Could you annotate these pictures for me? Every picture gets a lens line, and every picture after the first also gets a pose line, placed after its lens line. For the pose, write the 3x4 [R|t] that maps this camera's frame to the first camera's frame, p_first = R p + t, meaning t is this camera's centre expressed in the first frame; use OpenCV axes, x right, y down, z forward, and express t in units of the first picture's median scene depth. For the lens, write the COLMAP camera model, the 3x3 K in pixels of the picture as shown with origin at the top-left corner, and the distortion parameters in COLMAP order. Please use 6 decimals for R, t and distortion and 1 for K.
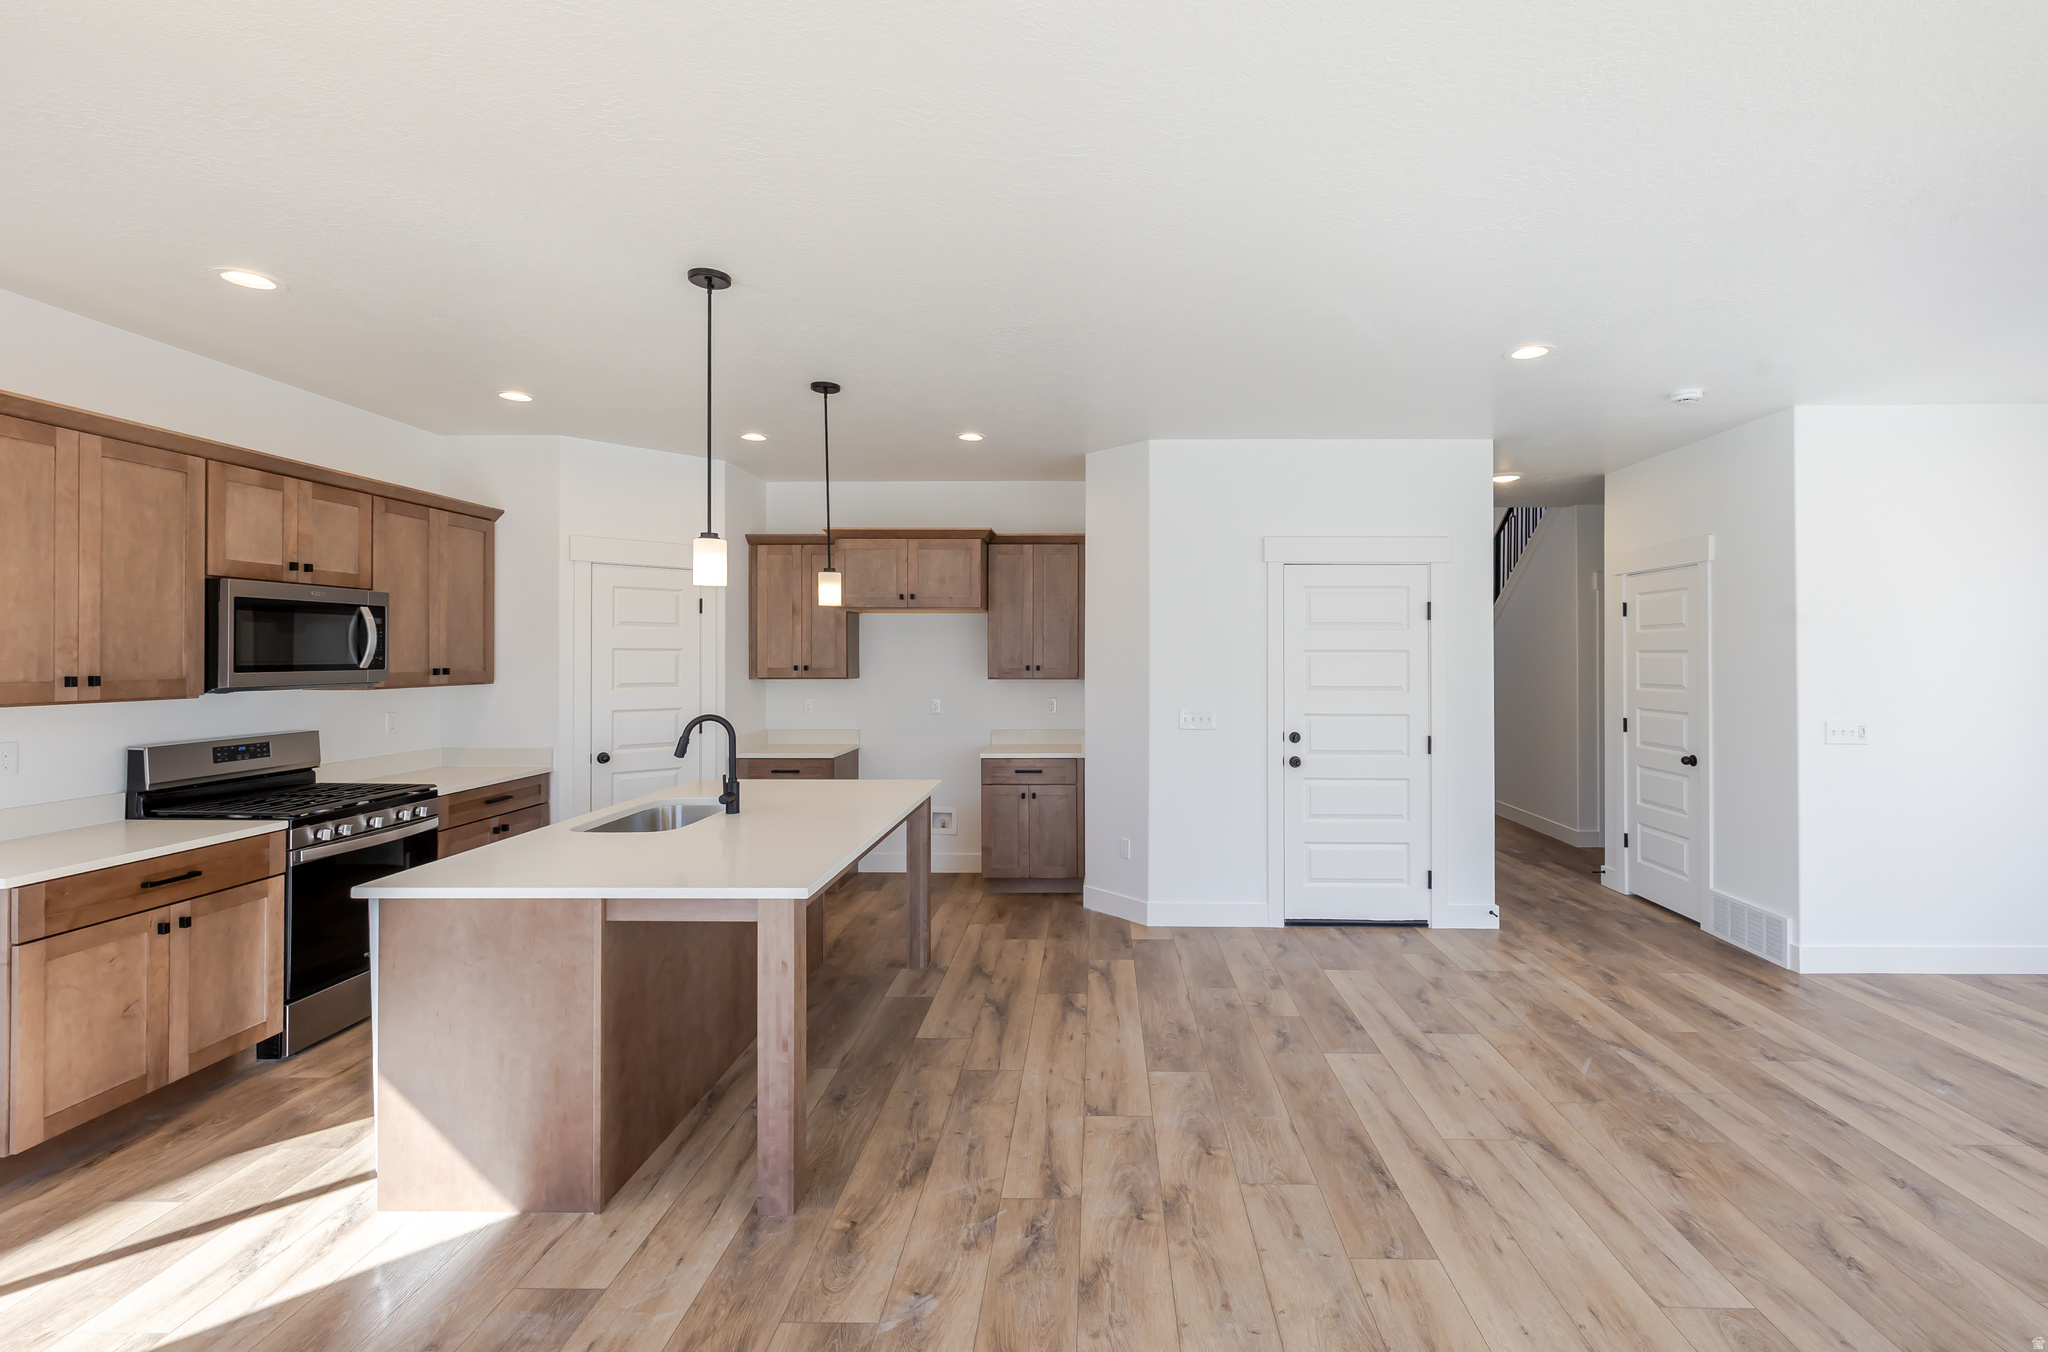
lens RADIAL K [[890.8, 0, 1085.4], [0, 890.8, 647.8], [0, 0, 1]] dist [0.004410, -0.000189]
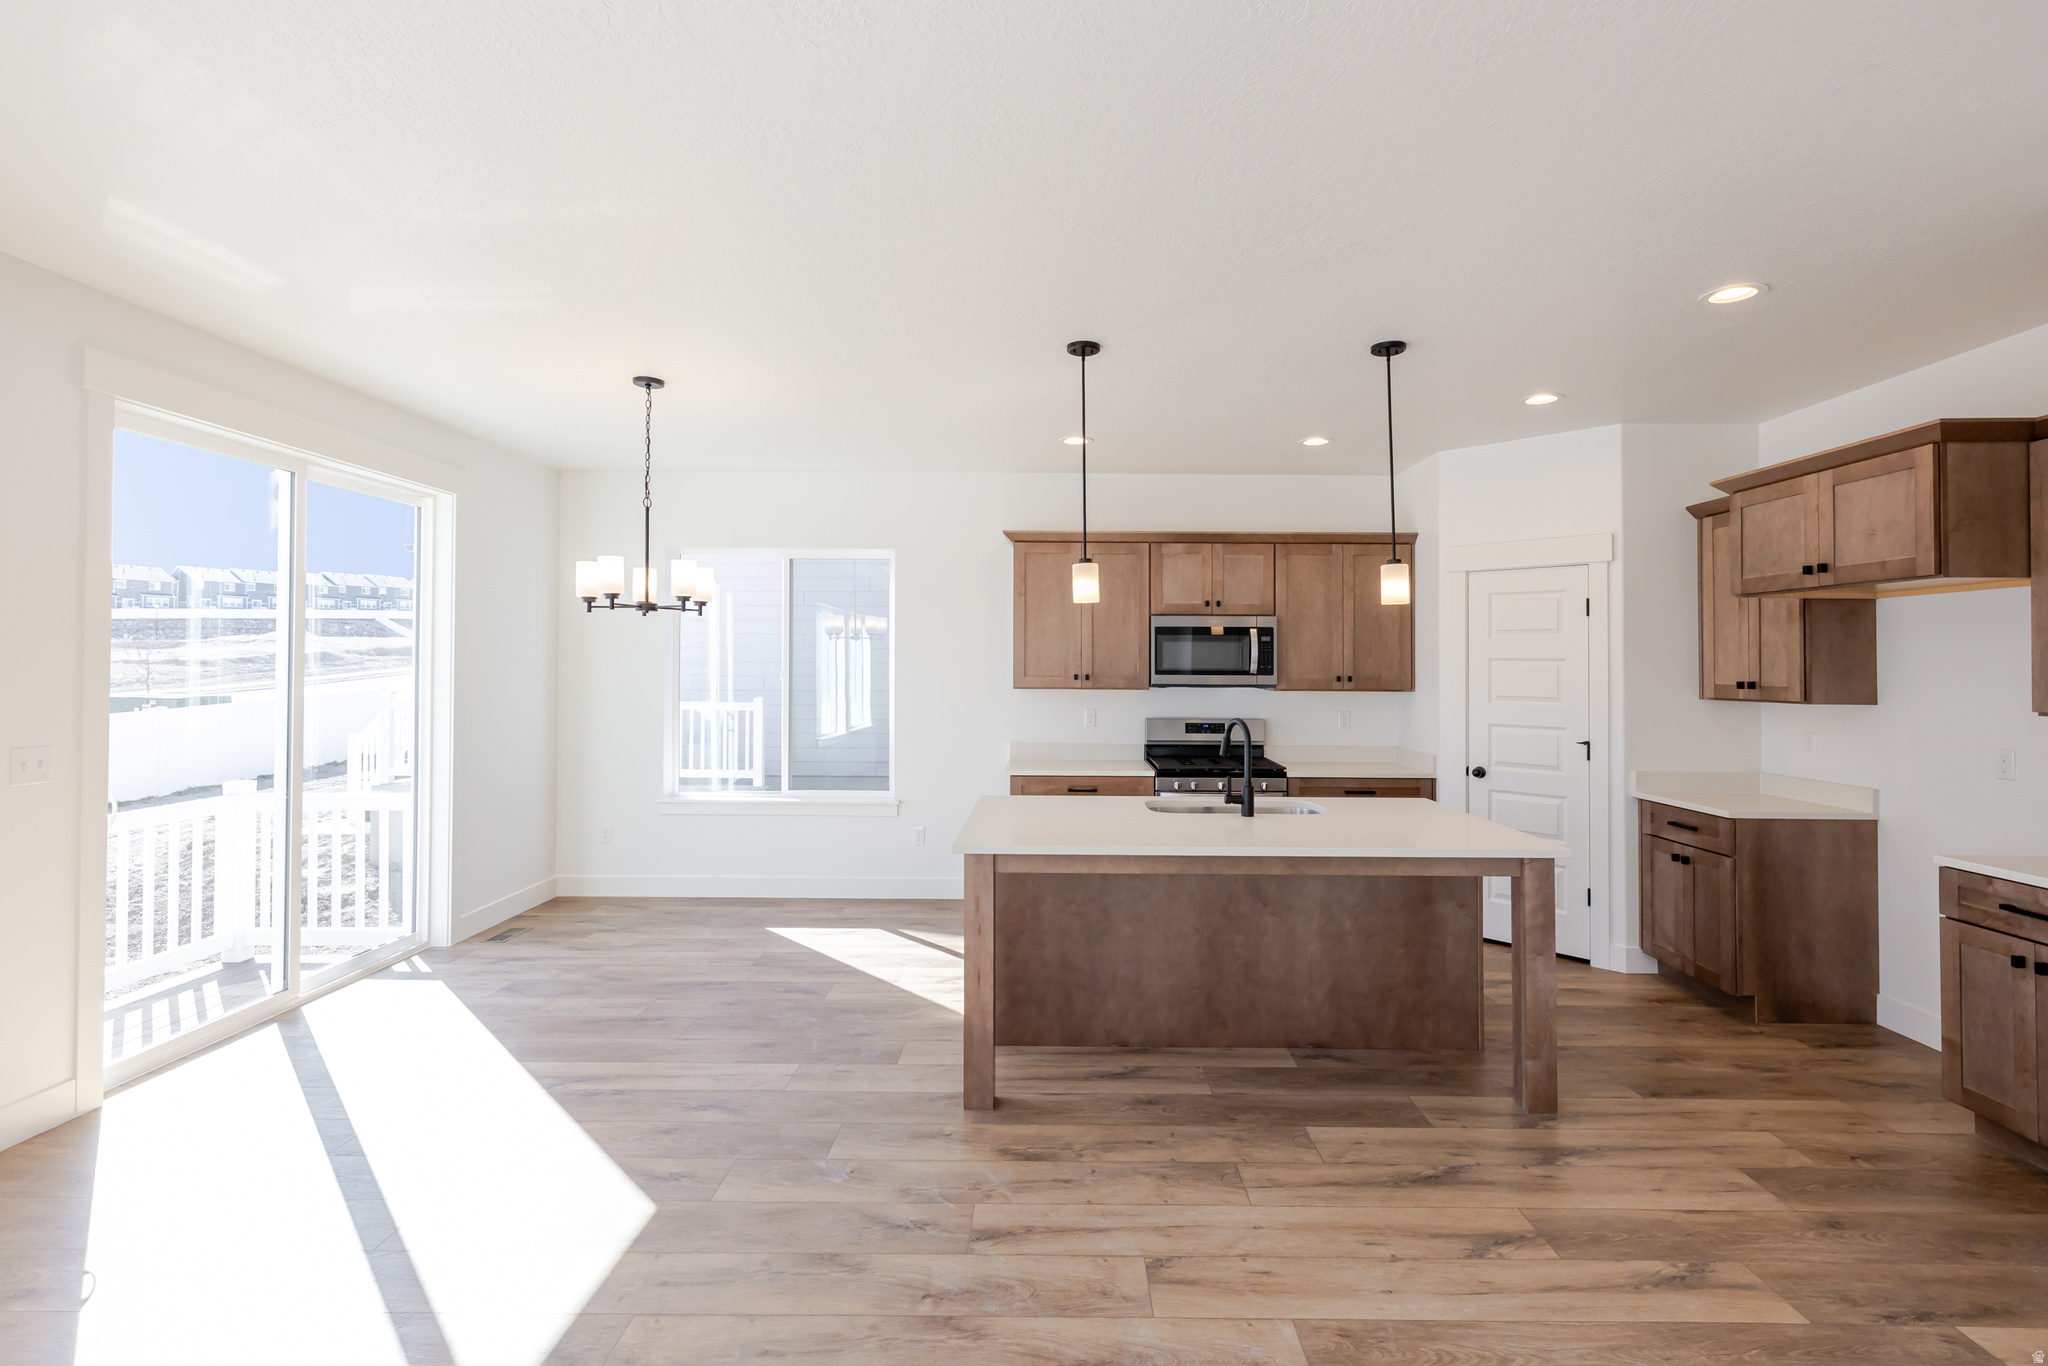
lens RADIAL K [[935.8, 0, 1059.9], [0, 935.8, 669.0], [0, 0, 1]] dist [0.004029, 0.000748]
pose [[0.017921, 0.002421, -0.999836, 0.681772], [0.001323, 0.999996, 0.002445, 0.012803], [0.999839, -0.001366, 0.017918, 0.772329]]
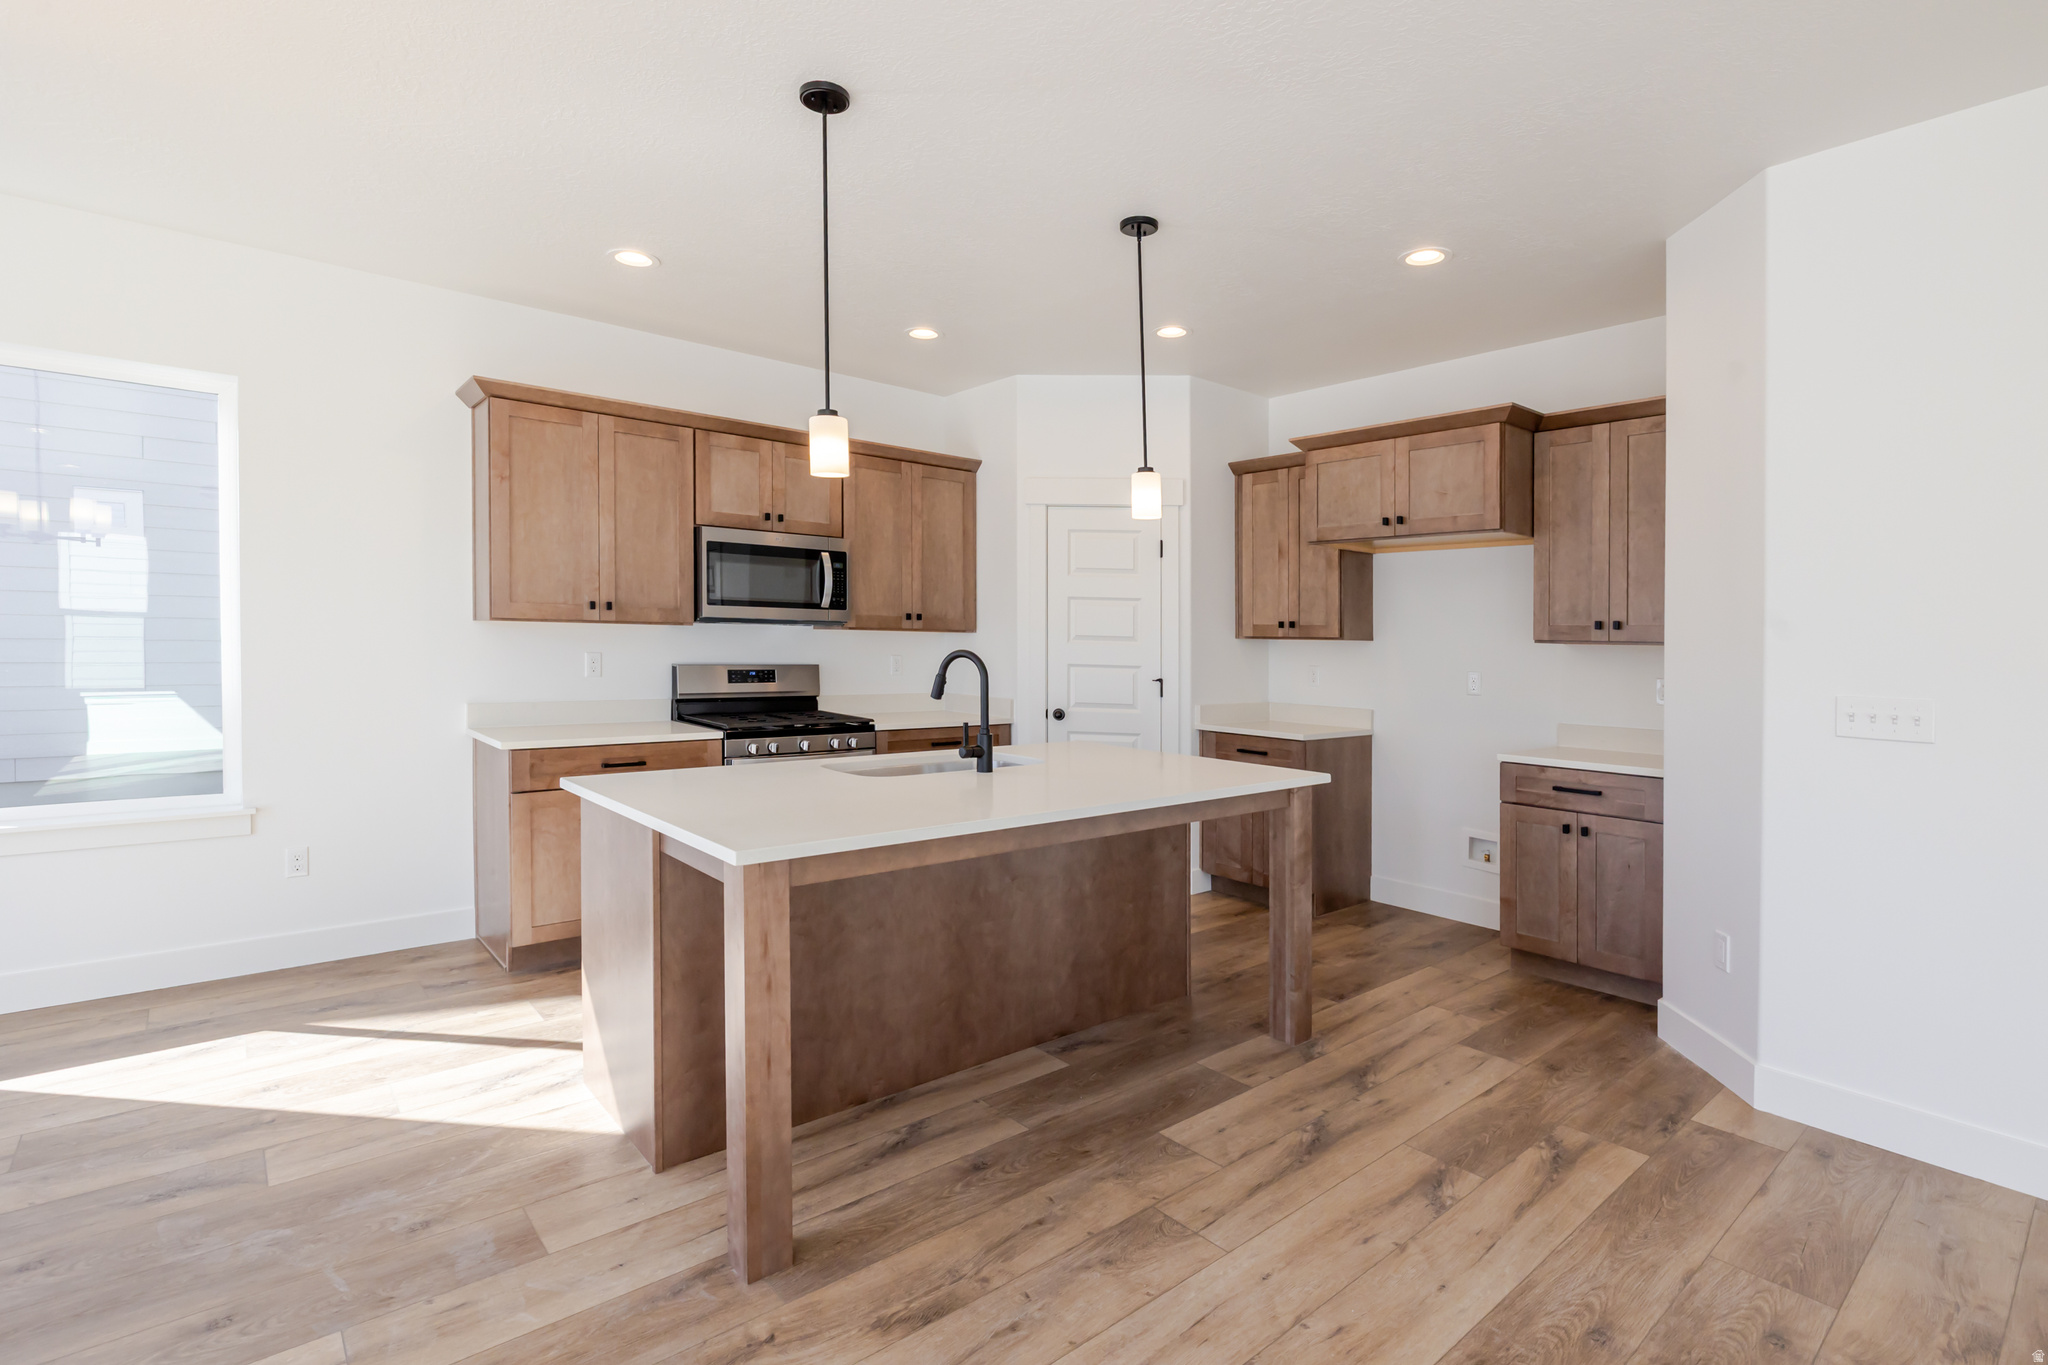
lens RADIAL K [[968.4, 0, 1030.4], [0, 968.4, 671.9], [0, 0, 1]] dist [-0.005171, 0.001275]
pose [[0.662611, 0.037802, -0.748009, 0.292230], [-0.013798, 0.999172, 0.038272, 0.059205], [0.748836, -0.015038, 0.662584, 0.449263]]
